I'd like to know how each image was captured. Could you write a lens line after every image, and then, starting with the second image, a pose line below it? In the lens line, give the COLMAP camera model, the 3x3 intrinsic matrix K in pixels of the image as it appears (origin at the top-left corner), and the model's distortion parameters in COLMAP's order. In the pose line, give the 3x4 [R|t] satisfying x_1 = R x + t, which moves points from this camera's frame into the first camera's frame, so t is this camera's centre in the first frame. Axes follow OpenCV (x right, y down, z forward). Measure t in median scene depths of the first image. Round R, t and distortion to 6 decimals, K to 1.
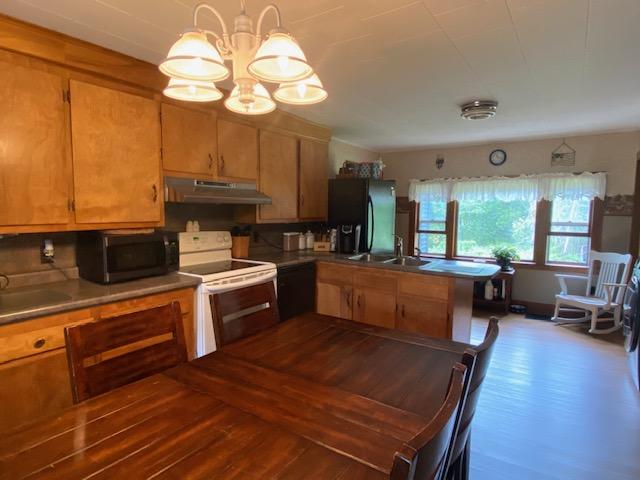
lens RADIAL K [[359.9, 0, 320.9], [0, 359.9, 241.9], [0, 0, 1]] dist [-0.002637, -0.001770]
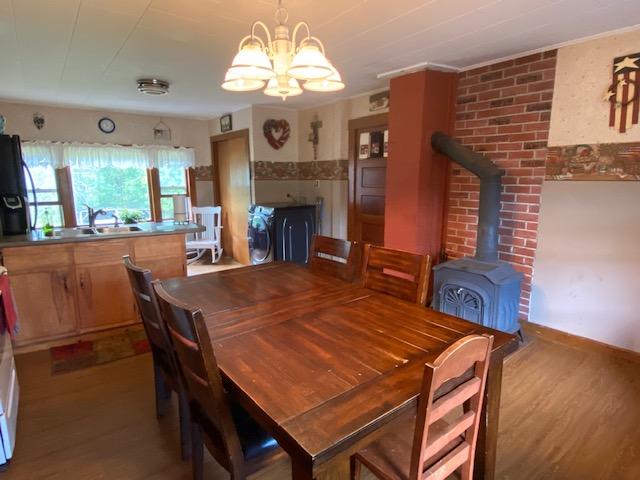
lens RADIAL K [[359.9, 0, 321.2], [0, 359.9, 240.3], [0, 0, 1]] dist [-0.002637, -0.001770]
pose [[0.306963, -0.169708, 0.936468, -0.365244], [0.090857, 0.984704, 0.148668, -0.008924], [-0.947375, 0.039449, 0.317687, 0.111203]]
